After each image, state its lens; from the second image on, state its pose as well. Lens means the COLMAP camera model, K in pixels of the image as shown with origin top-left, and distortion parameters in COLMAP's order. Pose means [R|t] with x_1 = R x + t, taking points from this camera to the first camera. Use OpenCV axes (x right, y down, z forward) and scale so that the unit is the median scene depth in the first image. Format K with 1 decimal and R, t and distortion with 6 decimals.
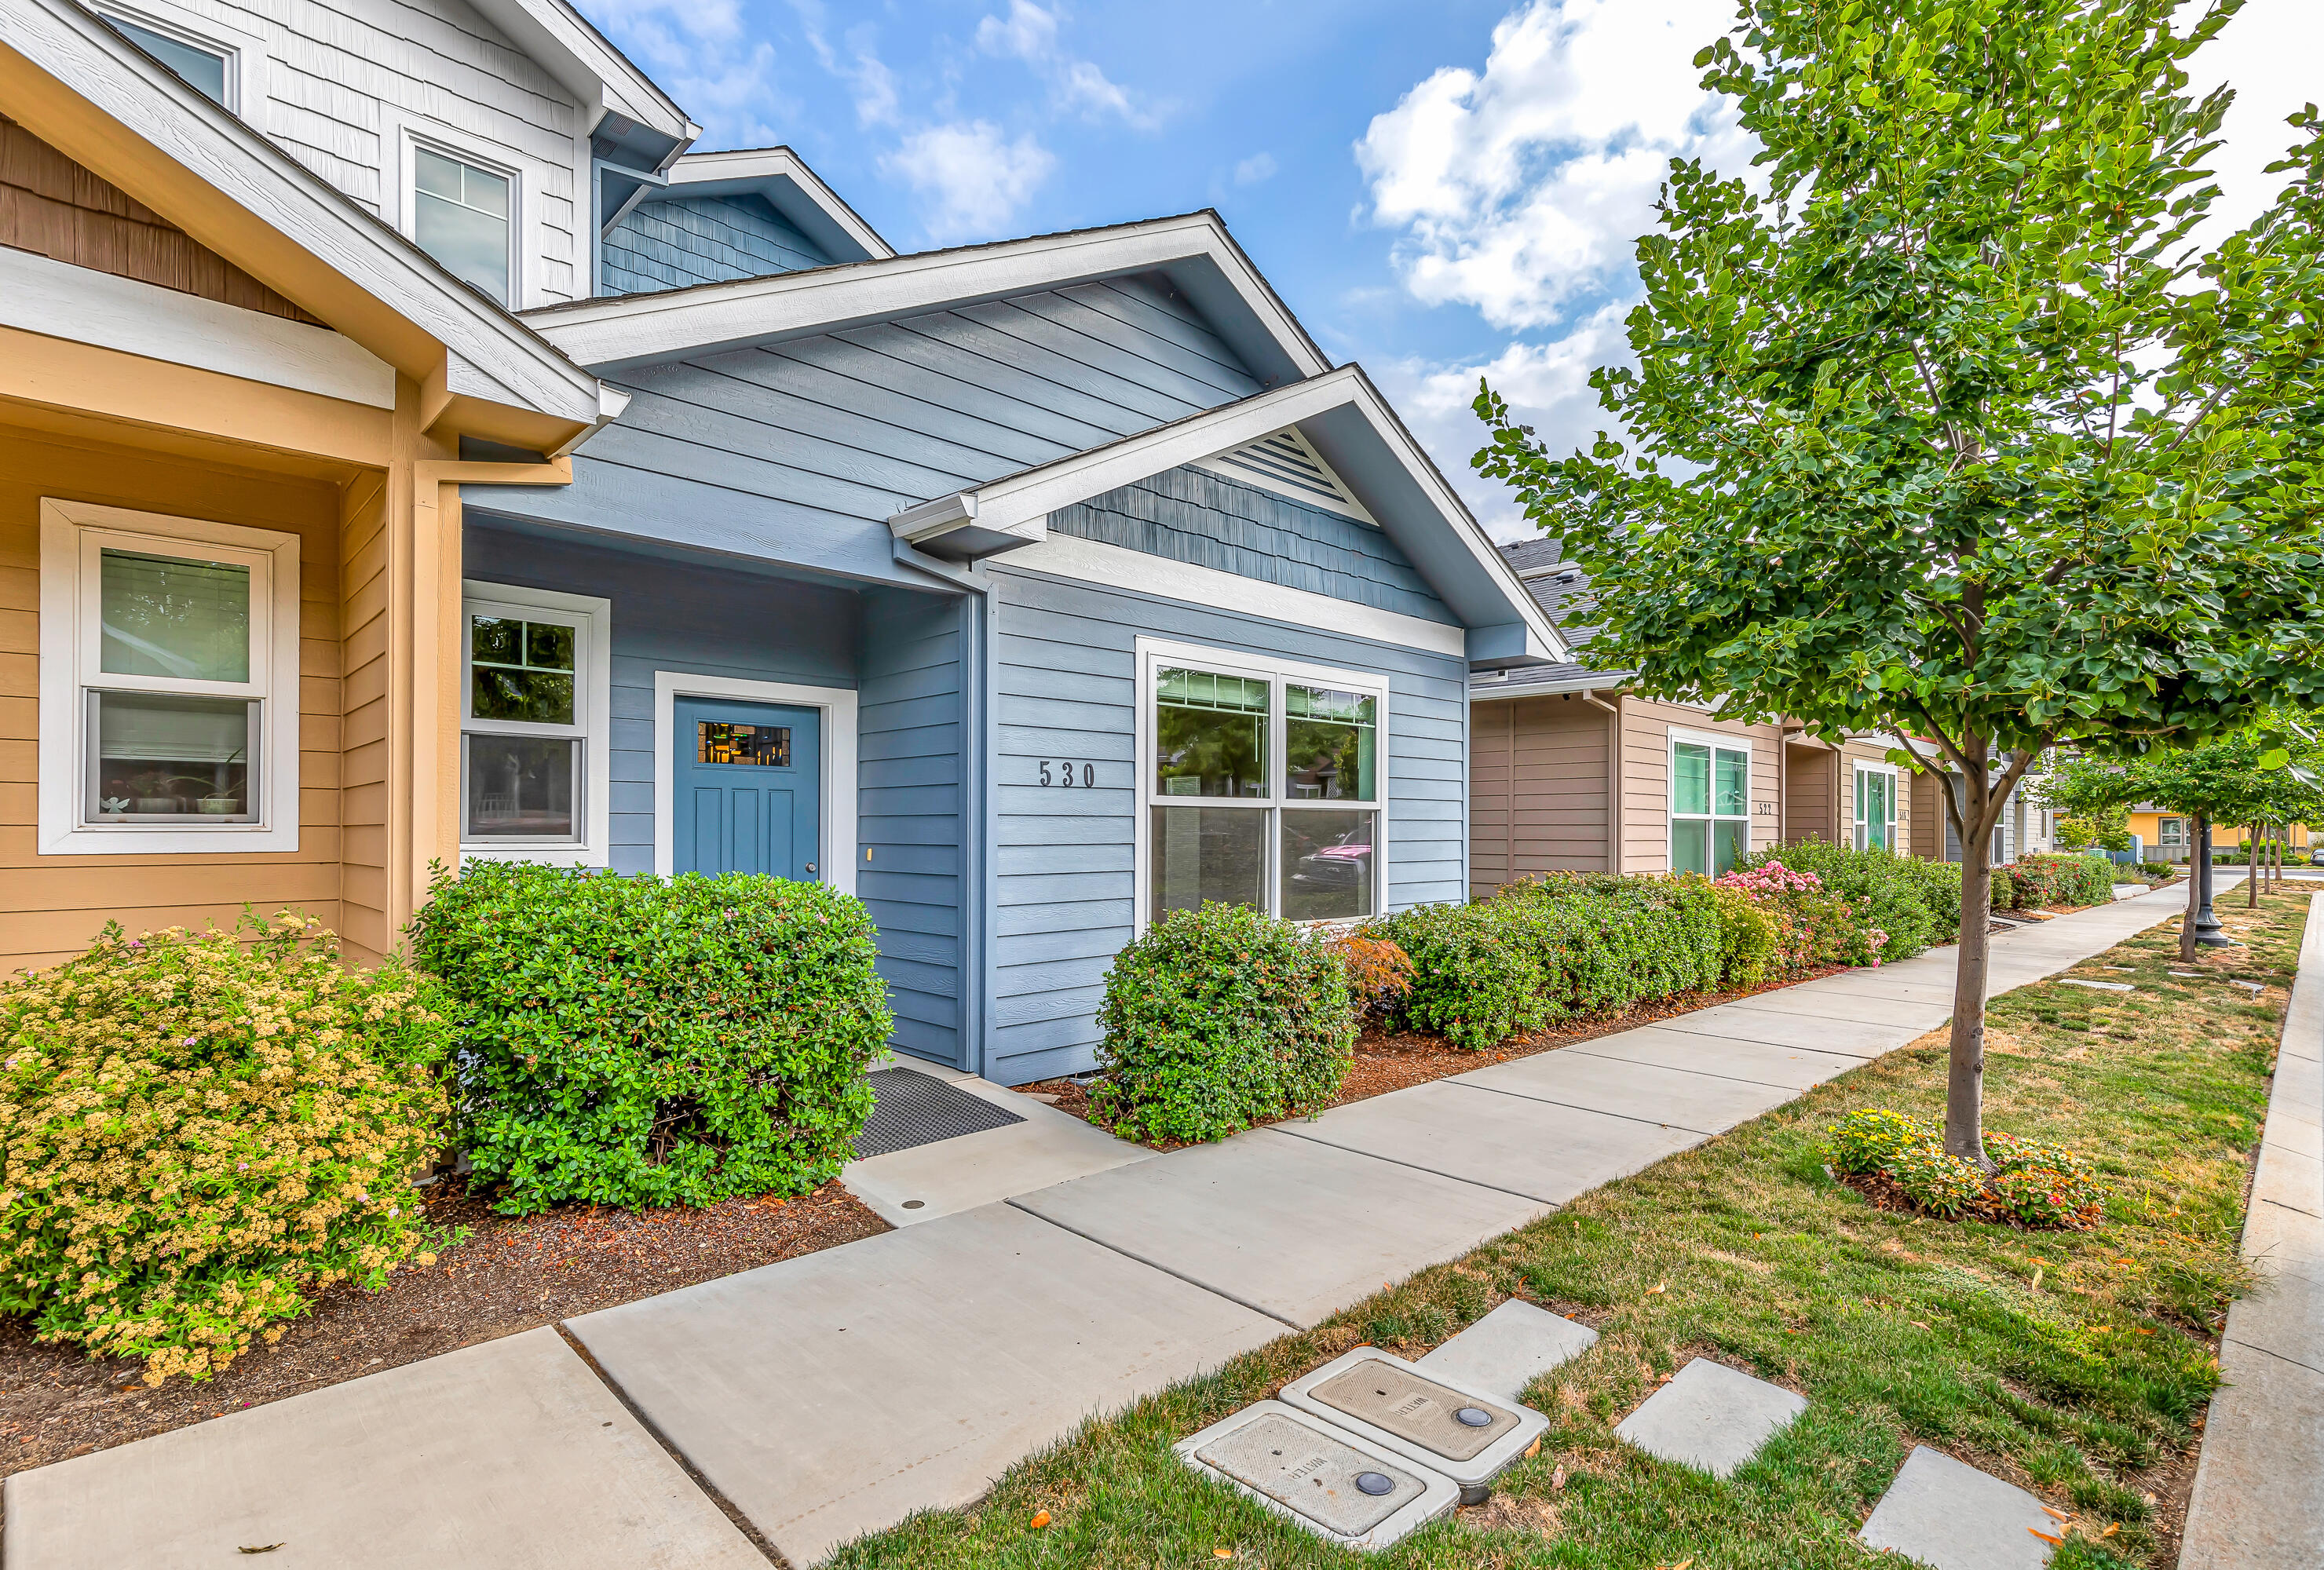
lens RADIAL K [[1125.5, 0, 1167.6], [0, 1125.5, 819.1], [0, 0, 1]] dist [0.000702, 0.000077]
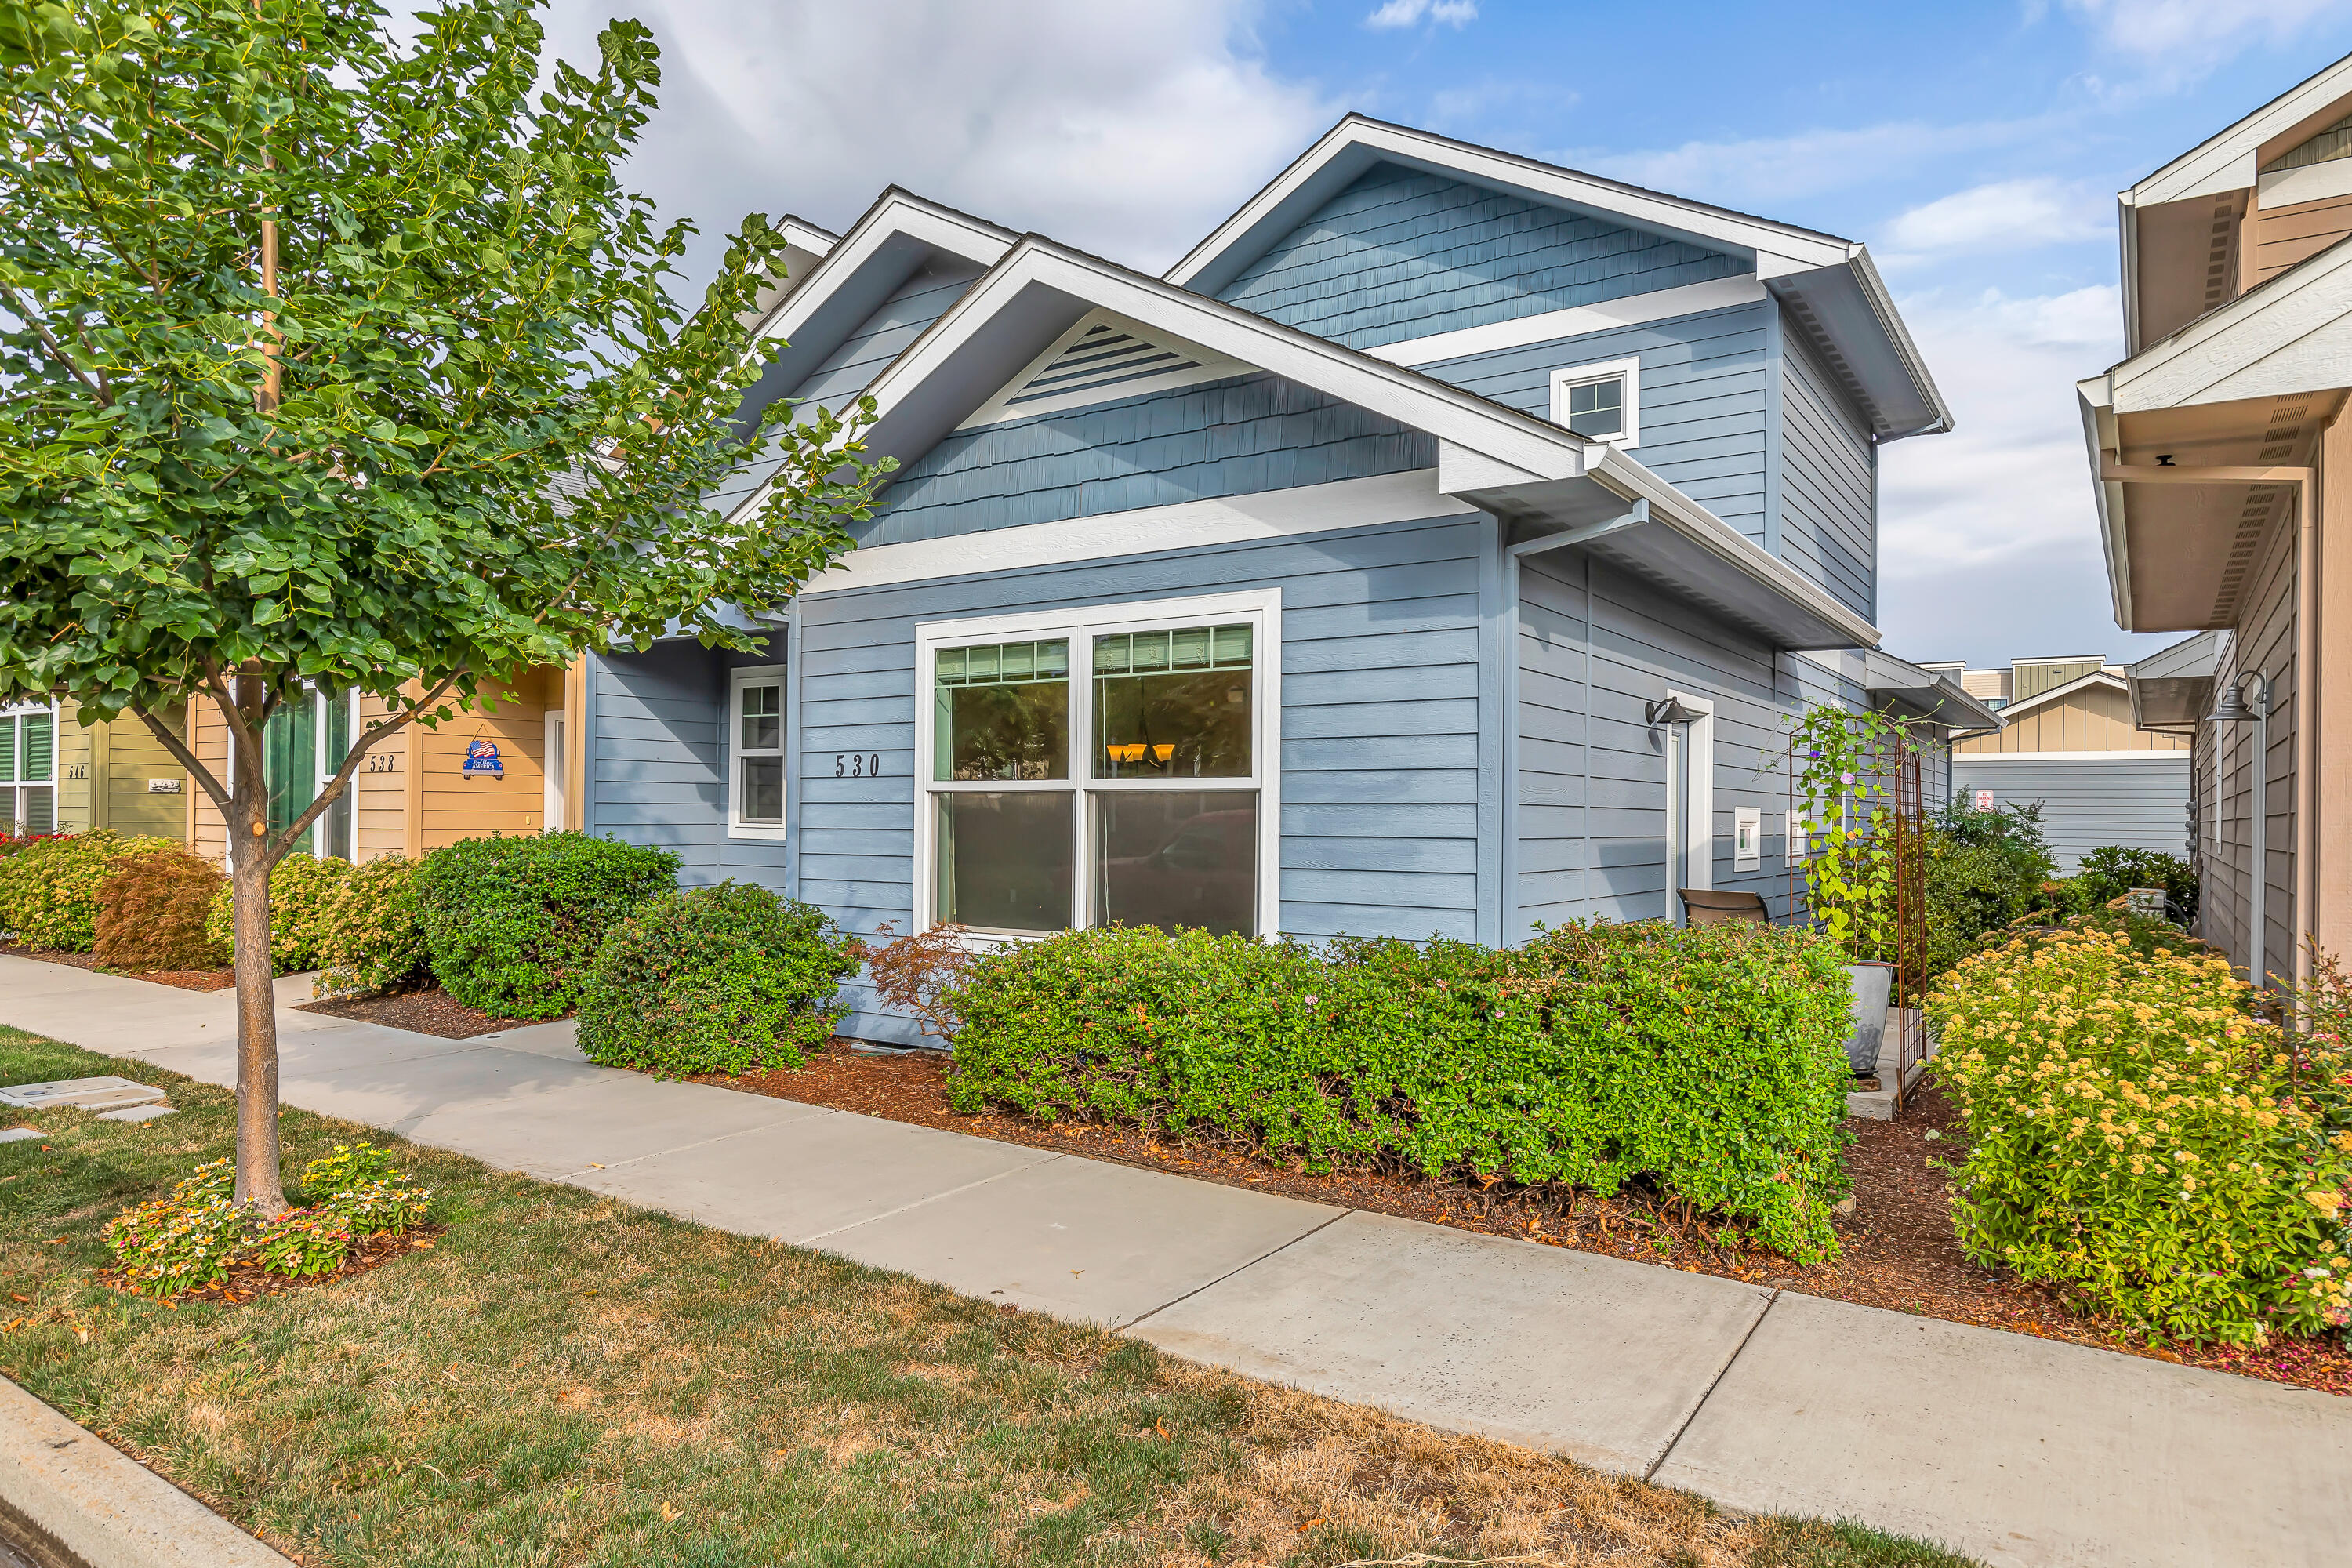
lens RADIAL K [[1386.8, 0, 1176.0], [0, 1386.8, 784.0], [0, 0, 1]] dist [-0.000371, -0.000078]
pose [[0.190724, -0.024434, -0.981340, 1.171820], [0.001273, 0.999695, -0.024643, 0.011064], [0.981643, 0.003451, 0.190697, 0.936048]]
